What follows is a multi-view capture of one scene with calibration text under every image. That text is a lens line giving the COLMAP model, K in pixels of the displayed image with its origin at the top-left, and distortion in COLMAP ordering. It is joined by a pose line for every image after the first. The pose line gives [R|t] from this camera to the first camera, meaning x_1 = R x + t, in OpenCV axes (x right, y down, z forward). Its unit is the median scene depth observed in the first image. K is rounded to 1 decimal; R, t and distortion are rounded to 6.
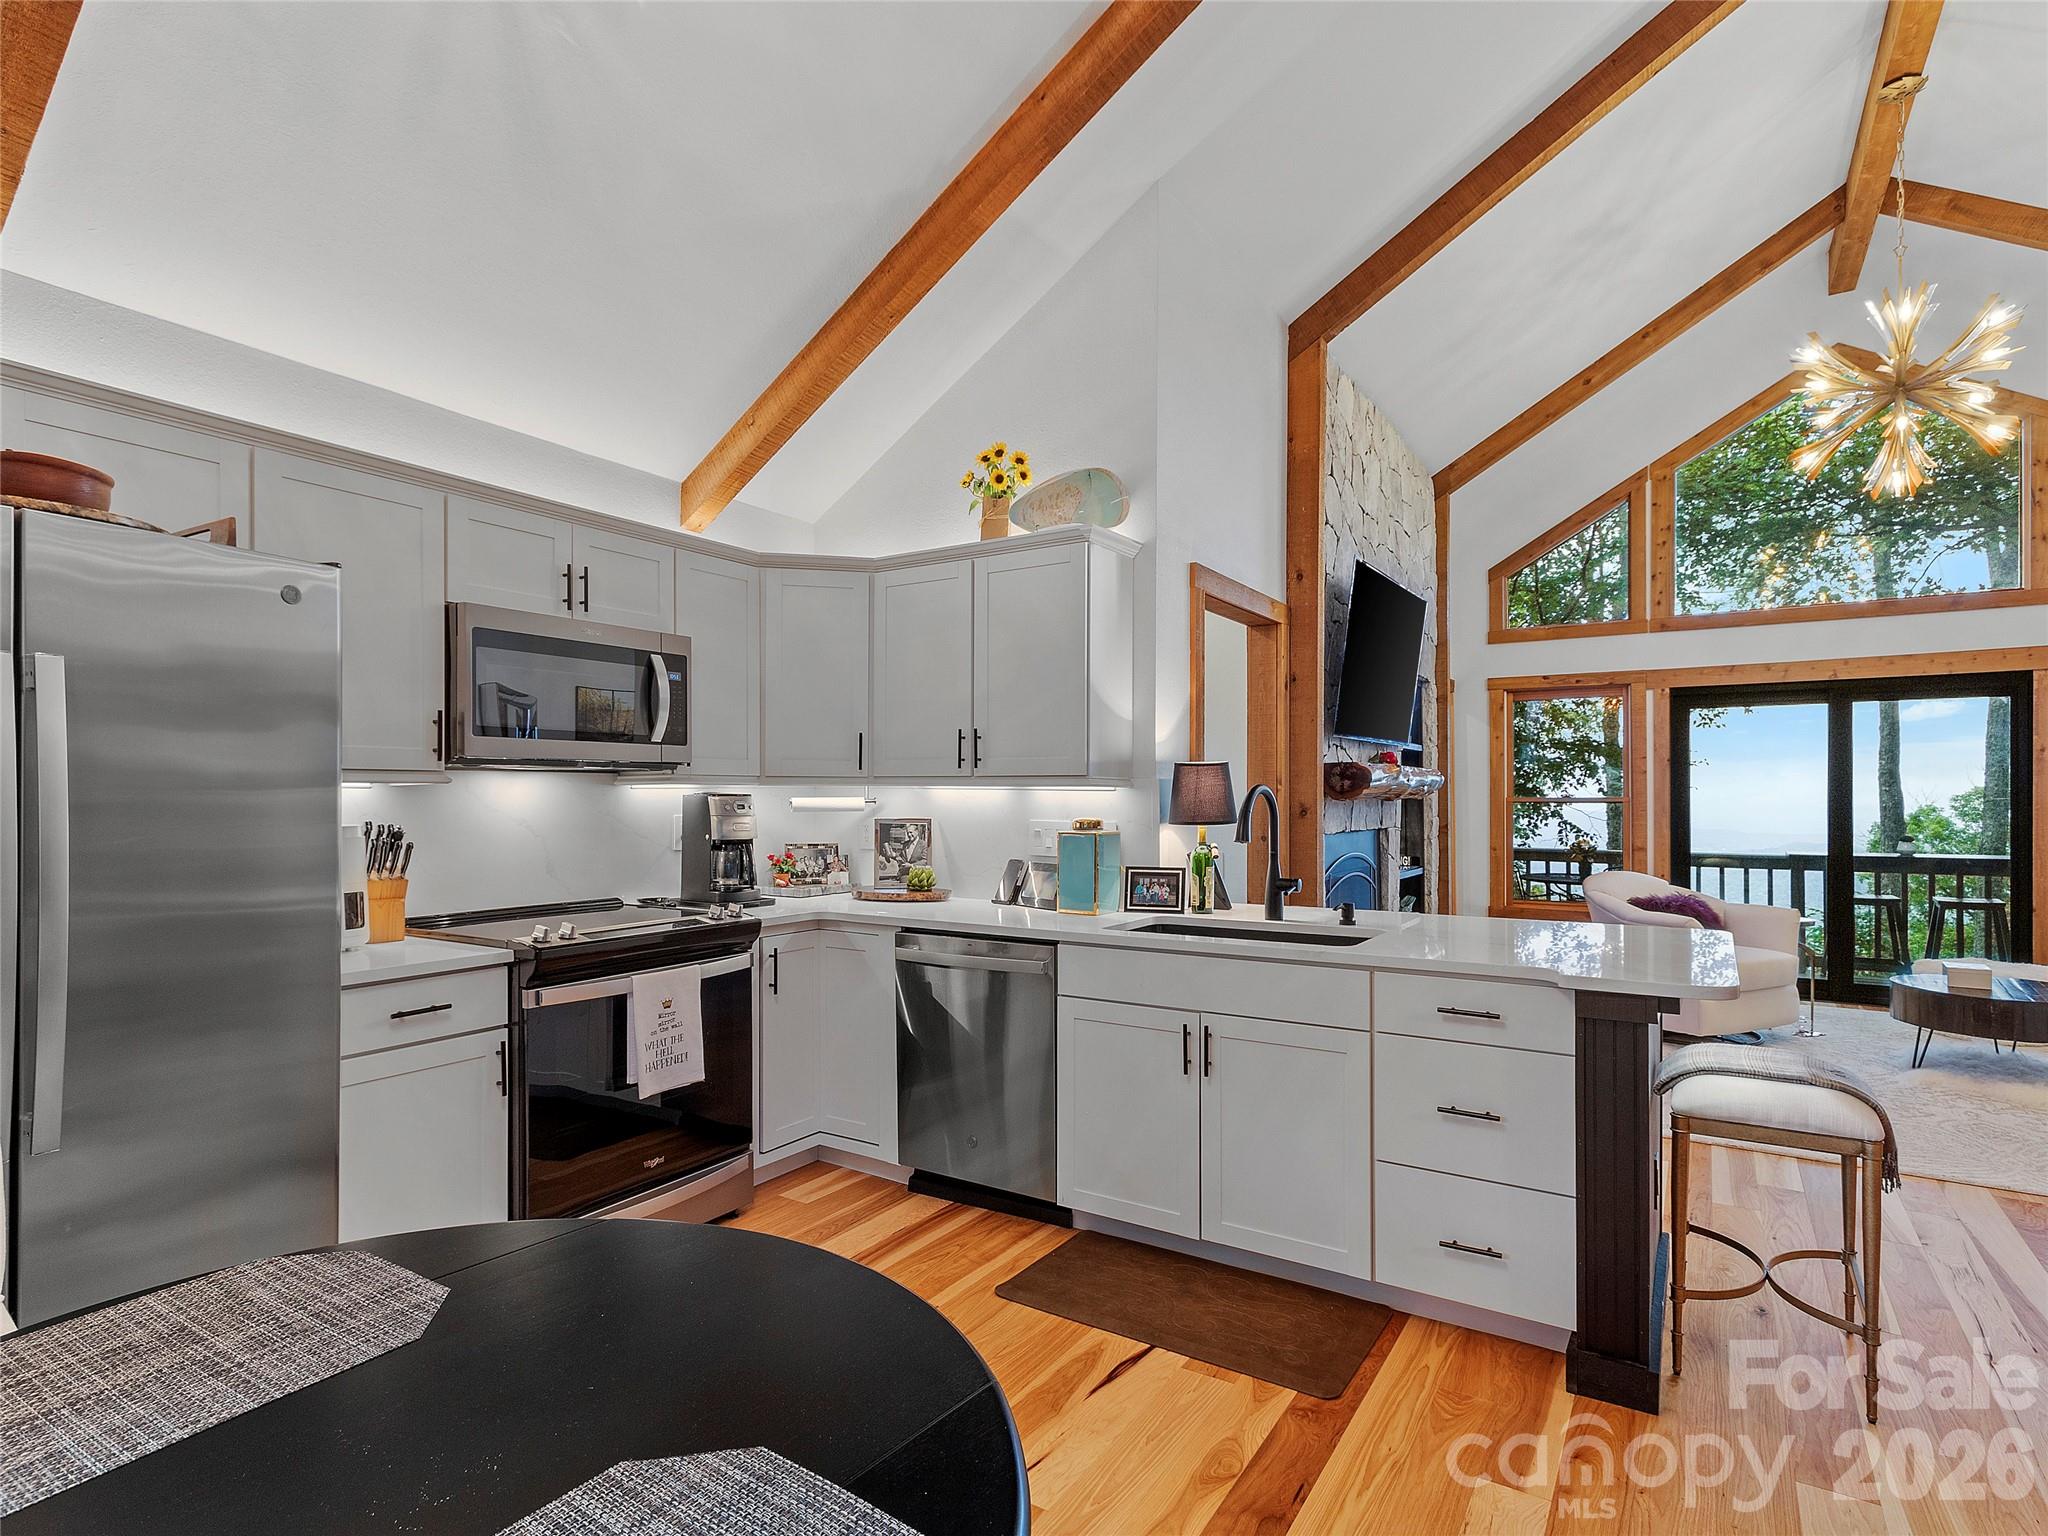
lens RADIAL K [[1061.1, 0, 1015.2], [0, 1061.1, 796.3], [0, 0, 1]] dist [0.012046, -0.004070]
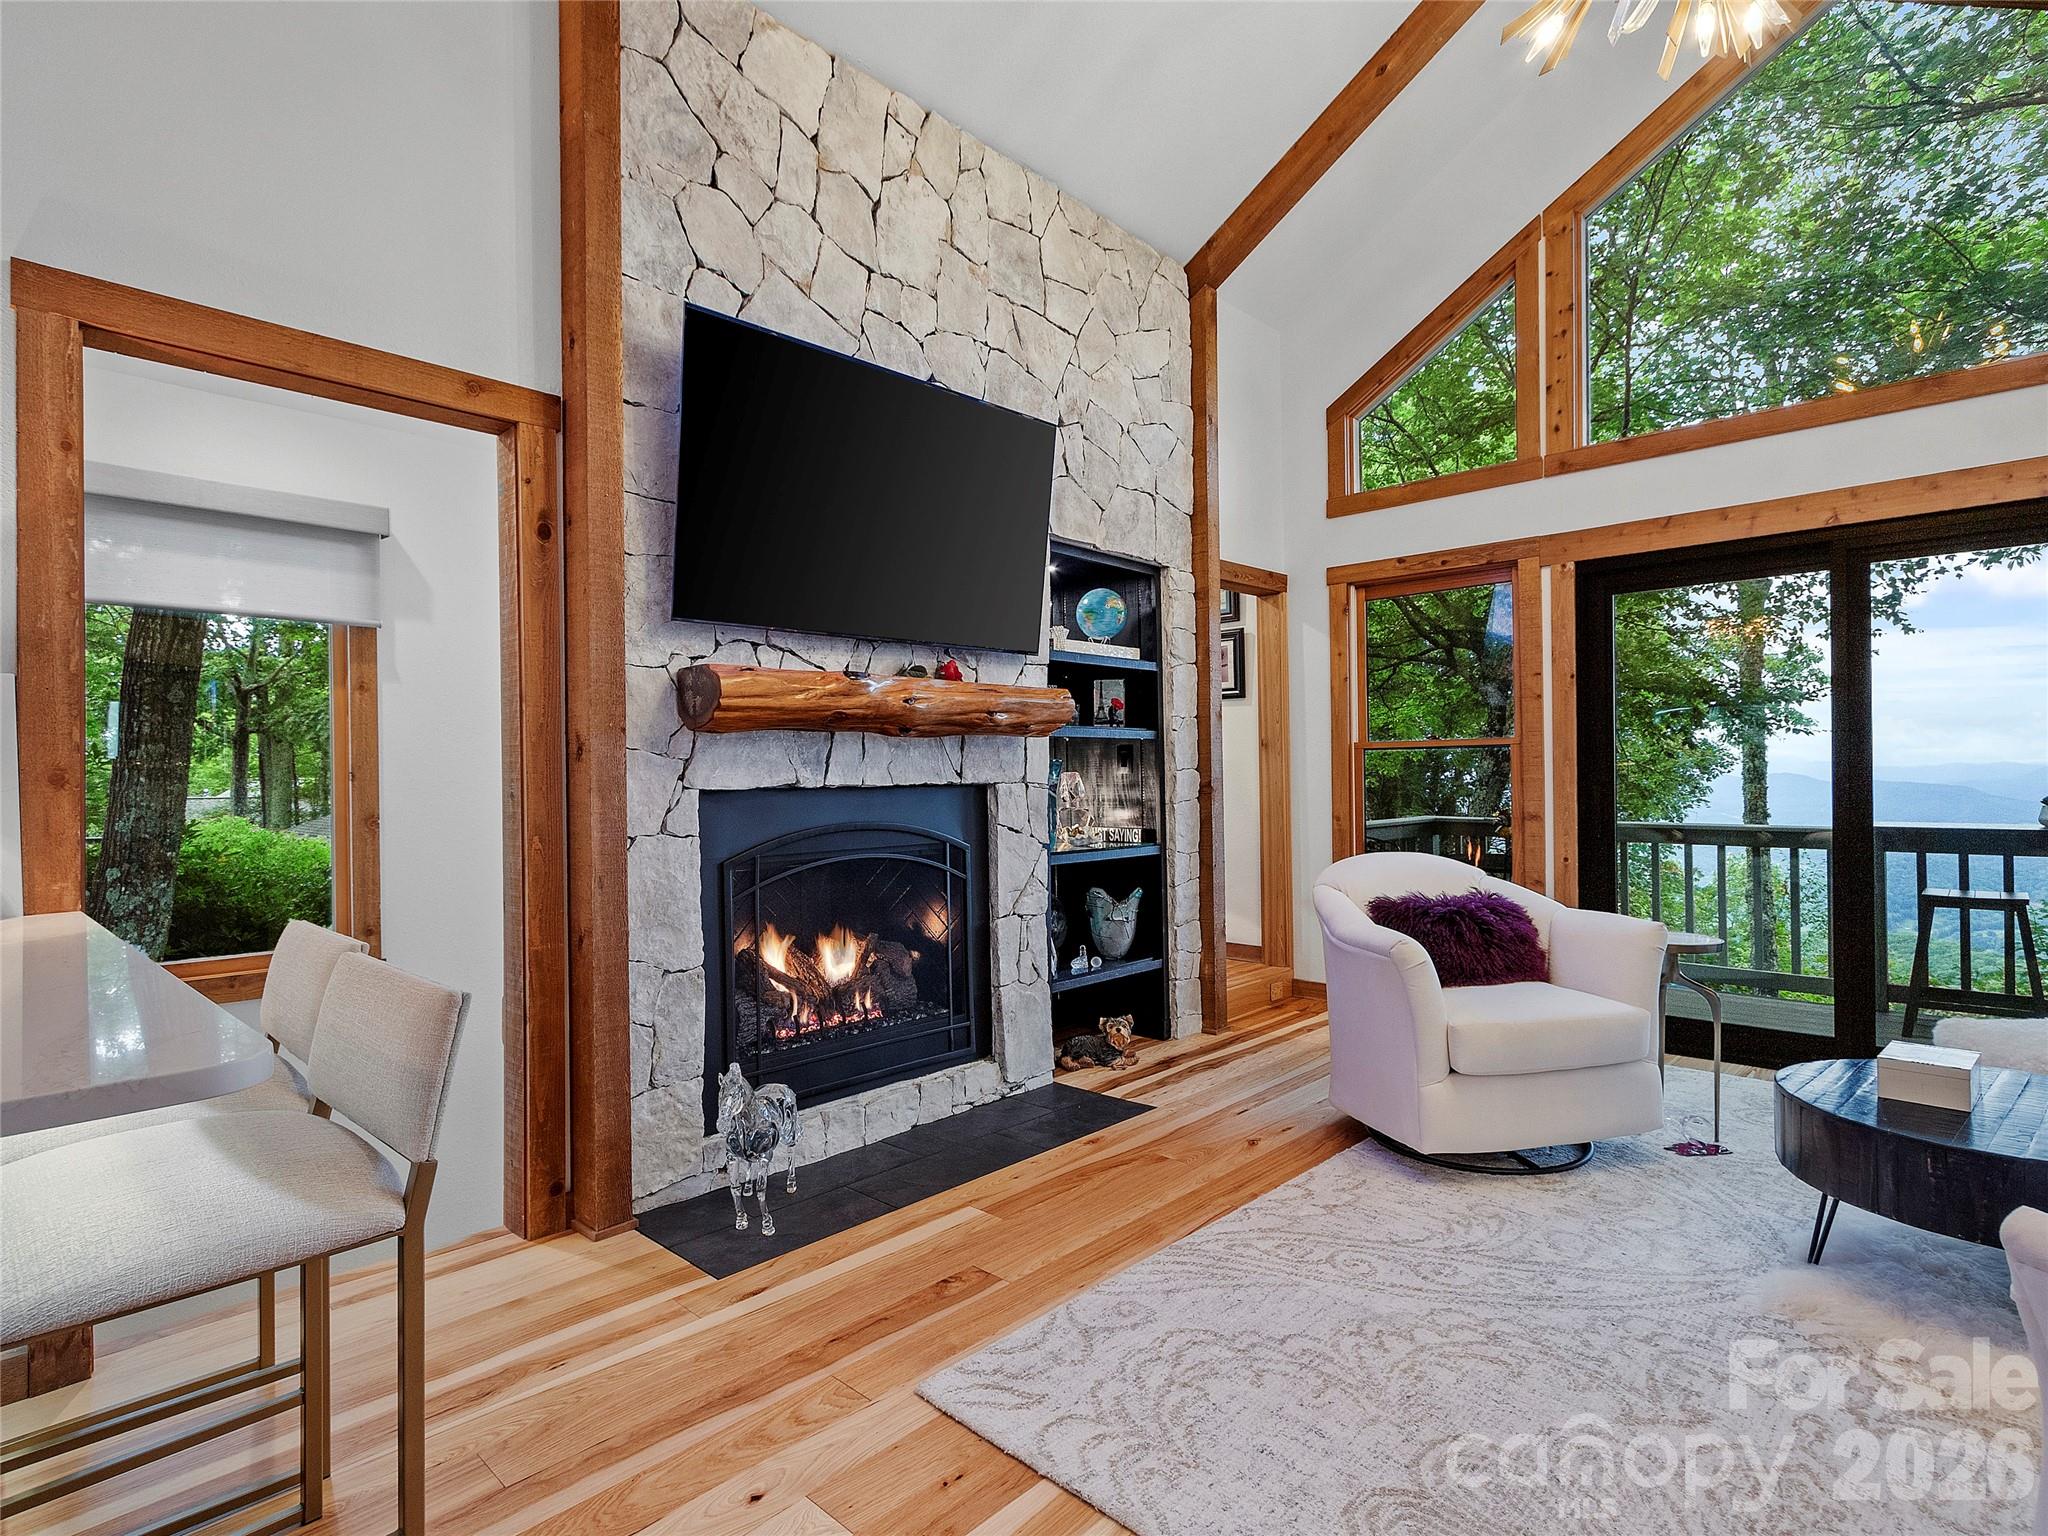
lens RADIAL K [[1061.1, 0, 1013.1], [0, 1061.1, 770.6], [0, 0, 1]] dist [0.012046, -0.004070]
pose [[0.982618, -0.010468, -0.185346, 0.469172], [0.010234, 0.999945, -0.002222, 0.023153], [0.185359, 0.000287, 0.982671, 0.371704]]
